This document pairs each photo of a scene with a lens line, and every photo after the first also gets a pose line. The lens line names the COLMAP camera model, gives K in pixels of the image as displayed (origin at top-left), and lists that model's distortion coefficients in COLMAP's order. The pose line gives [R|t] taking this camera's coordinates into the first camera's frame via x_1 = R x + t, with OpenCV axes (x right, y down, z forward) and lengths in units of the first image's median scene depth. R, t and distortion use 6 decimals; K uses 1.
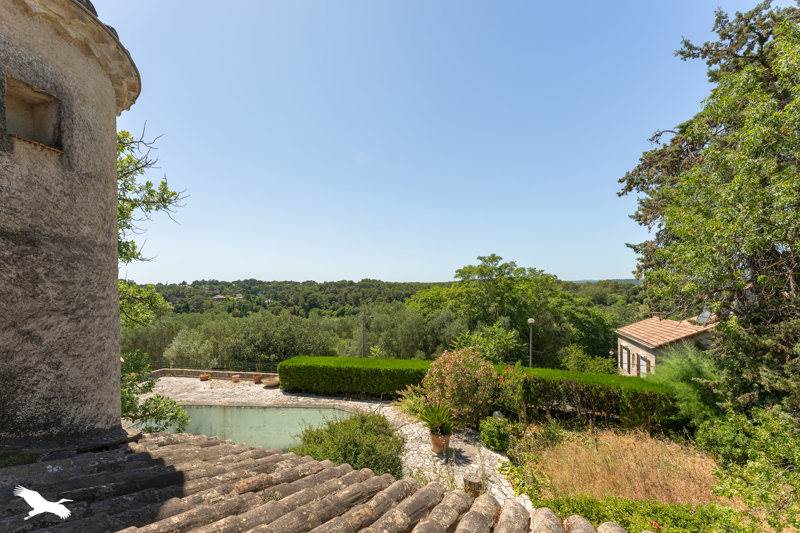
lens RADIAL K [[347.1, 0, 400.6], [0, 347.1, 287.9], [0, 0, 1]] dist [-0.000058, -0.000213]
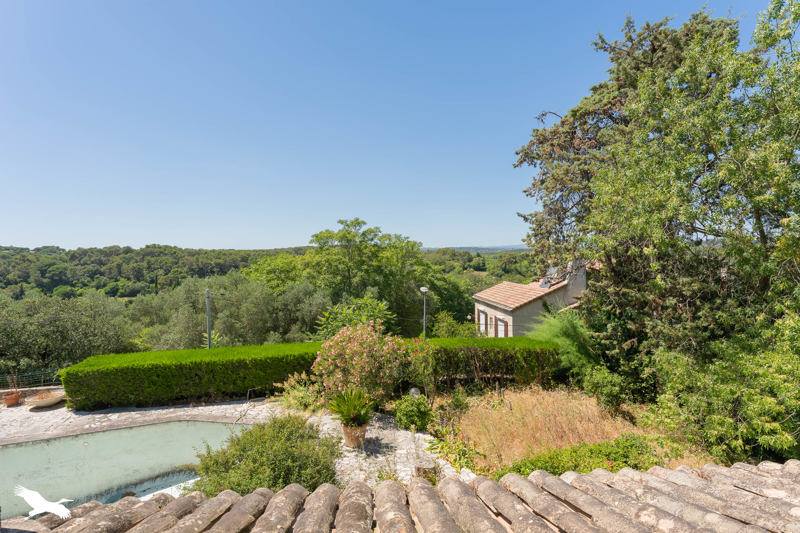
lens RADIAL K [[391.5, 0, 400.0], [0, 391.5, 266.5], [0, 0, 1]] dist [0.000050, -0.000722]
pose [[0.890958, -0.014340, 0.453858, -0.118311], [0.002312, 0.999632, 0.027044, 0.001517], [-0.454079, -0.023046, 0.890663, 0.050514]]
